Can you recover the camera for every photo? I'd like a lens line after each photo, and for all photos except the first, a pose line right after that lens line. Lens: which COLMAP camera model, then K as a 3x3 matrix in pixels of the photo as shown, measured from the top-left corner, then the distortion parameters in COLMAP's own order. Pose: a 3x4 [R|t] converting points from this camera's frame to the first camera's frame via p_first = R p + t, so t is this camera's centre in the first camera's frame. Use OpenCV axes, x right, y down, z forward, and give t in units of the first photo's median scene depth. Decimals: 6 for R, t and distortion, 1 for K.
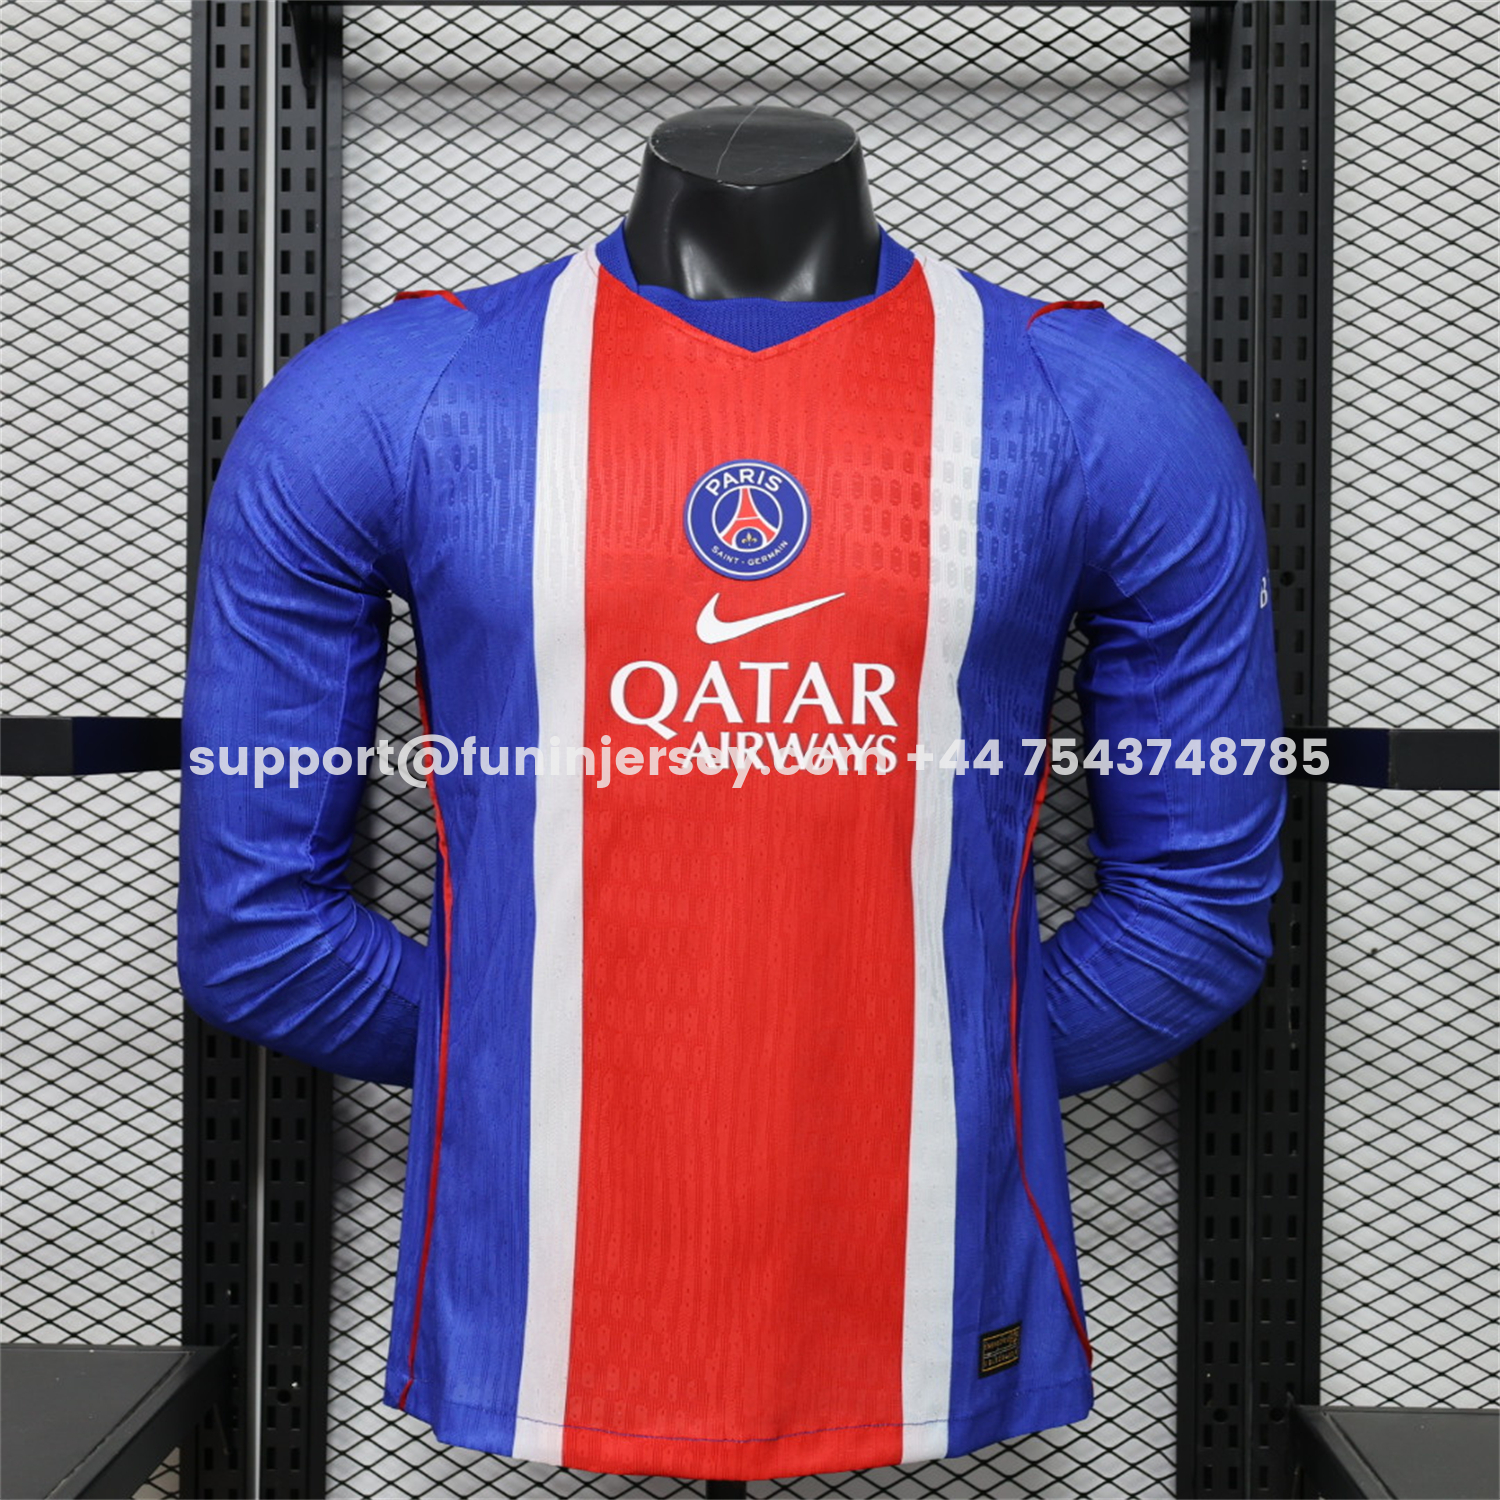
lens RADIAL K [[2013.0, 0, 750.0], [0, 2013.0, 750.0], [0, 0, 1]] dist [-0.106868, -0.008554]
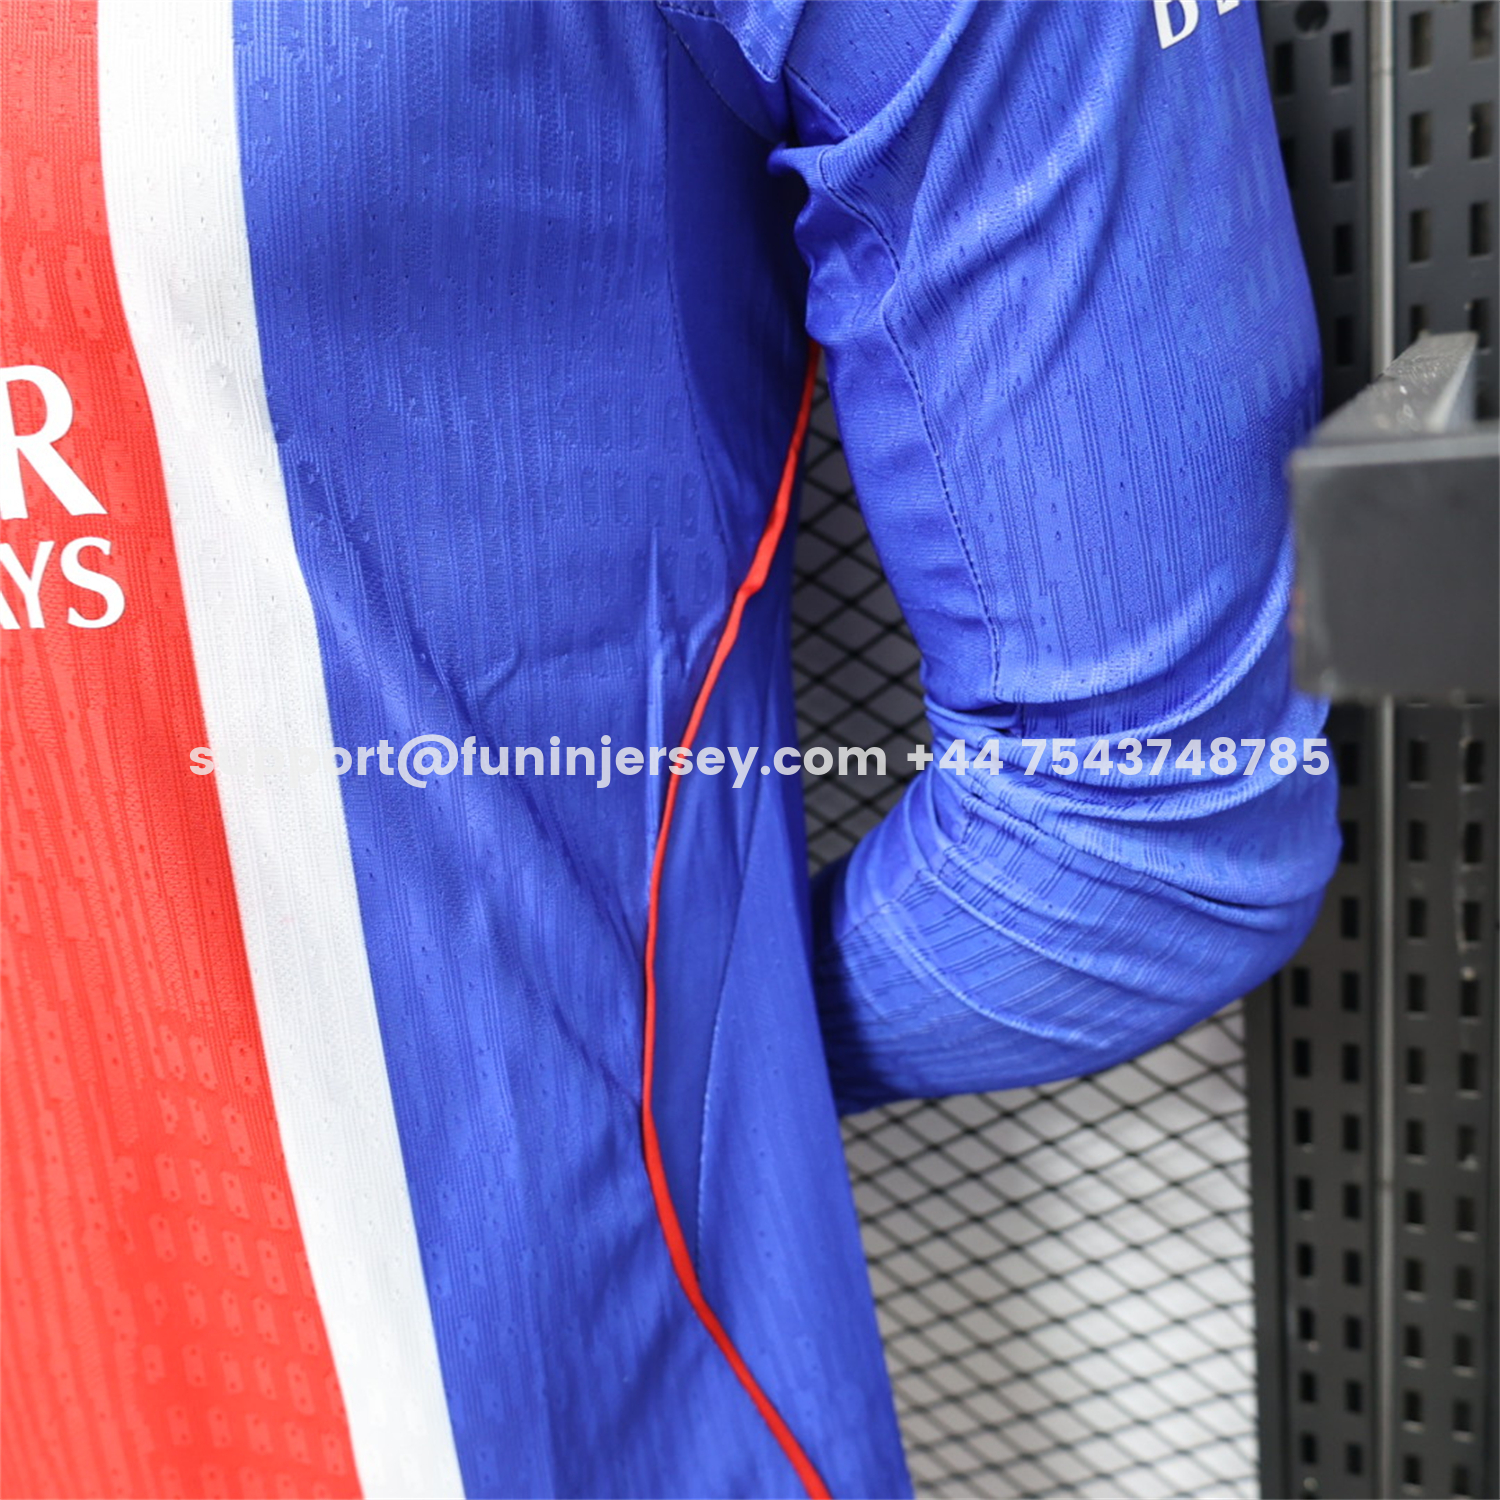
lens RADIAL K [[1412.9, 0, 750.0], [0, 1412.9, 750.0], [0, 0, 1]] dist [-0.058682, -0.002944]
pose [[0.926465, -0.003375, -0.376365, 0.242507], [0.102184, 0.964658, 0.242887, -0.016716], [0.362244, -0.263485, 0.894067, 0.626850]]
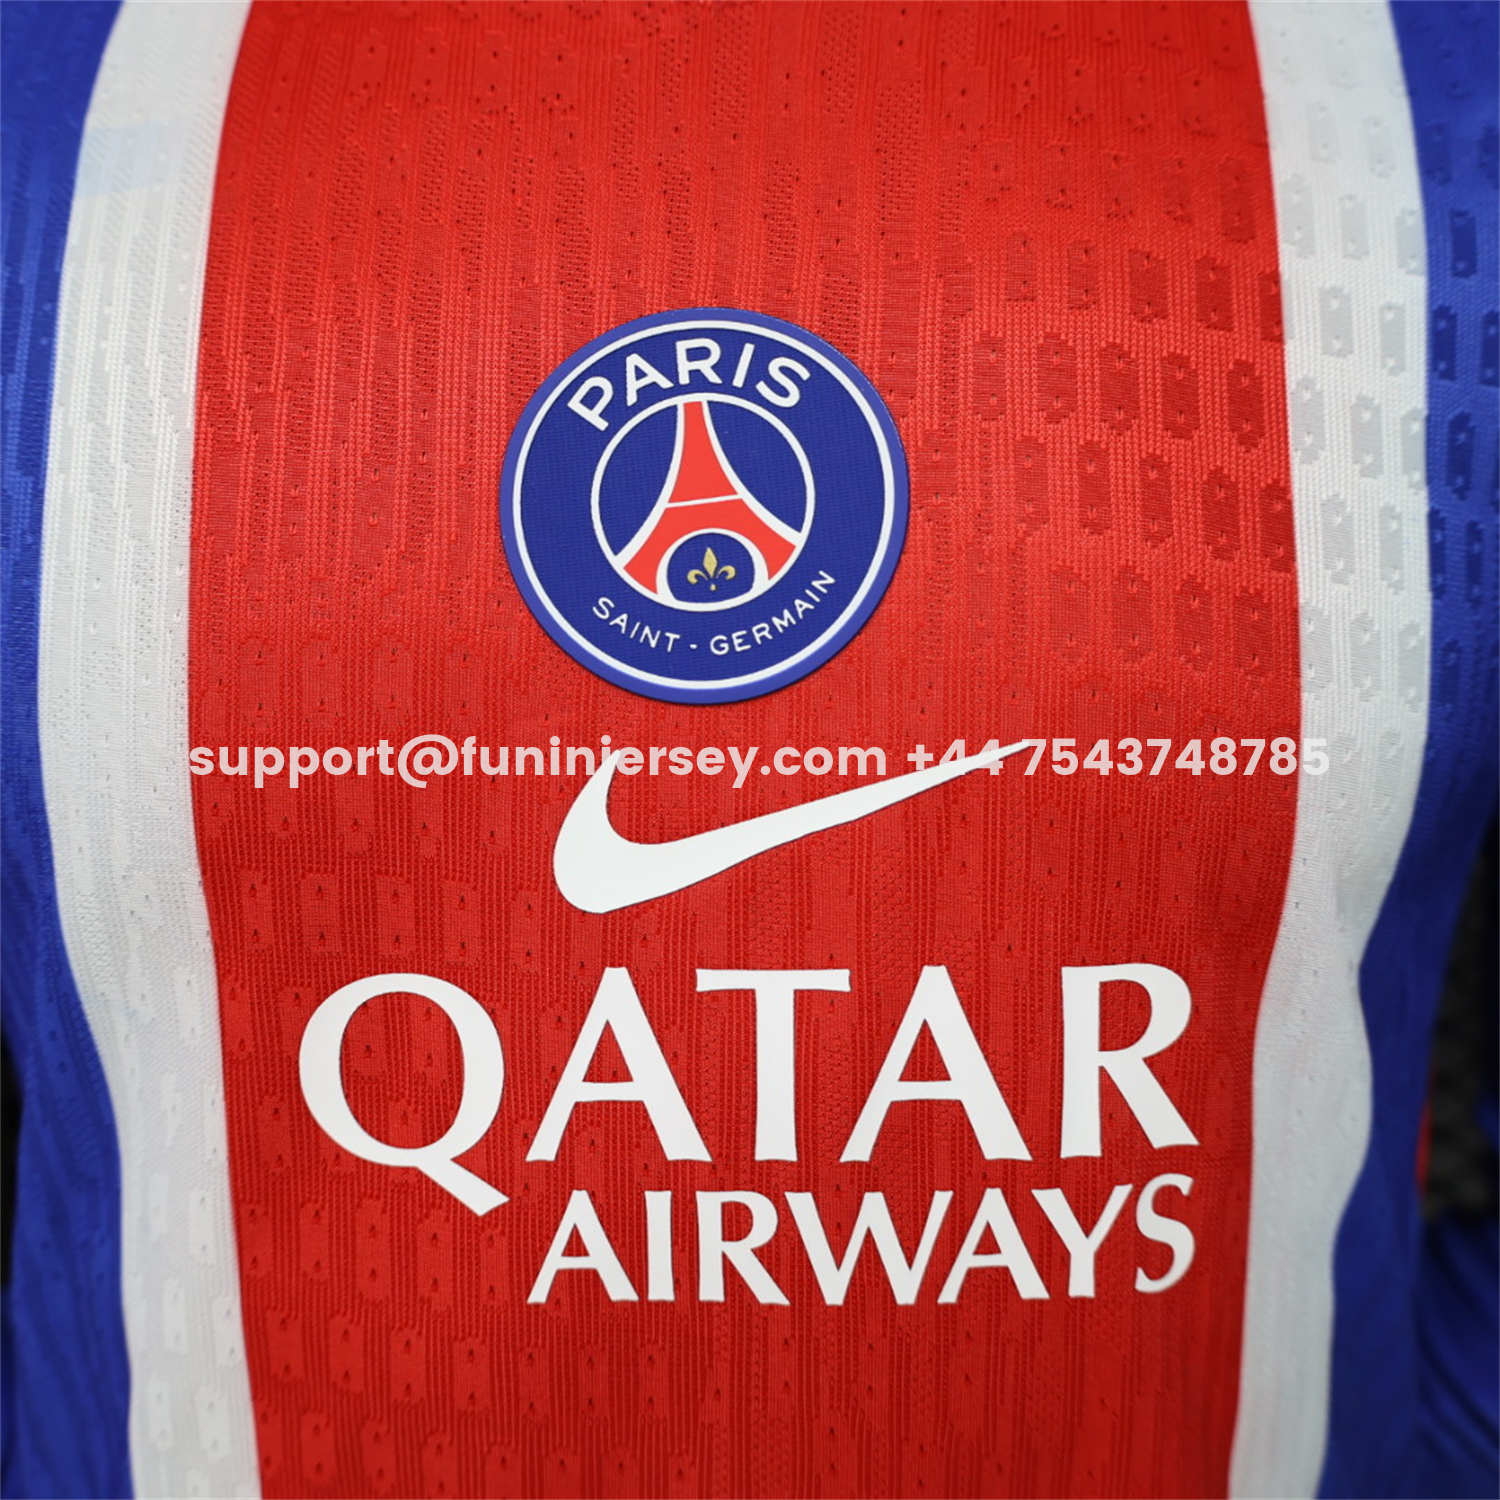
lens RADIAL K [[1458.0, 0, 750.0], [0, 1458.0, 750.0], [0, 0, 1]] dist [-0.023649, 0.007198]
pose [[0.998730, -0.035042, -0.036191, 0.010288], [0.039100, 0.992206, 0.118316, -0.083538], [0.031763, -0.119581, 0.992316, 0.623536]]
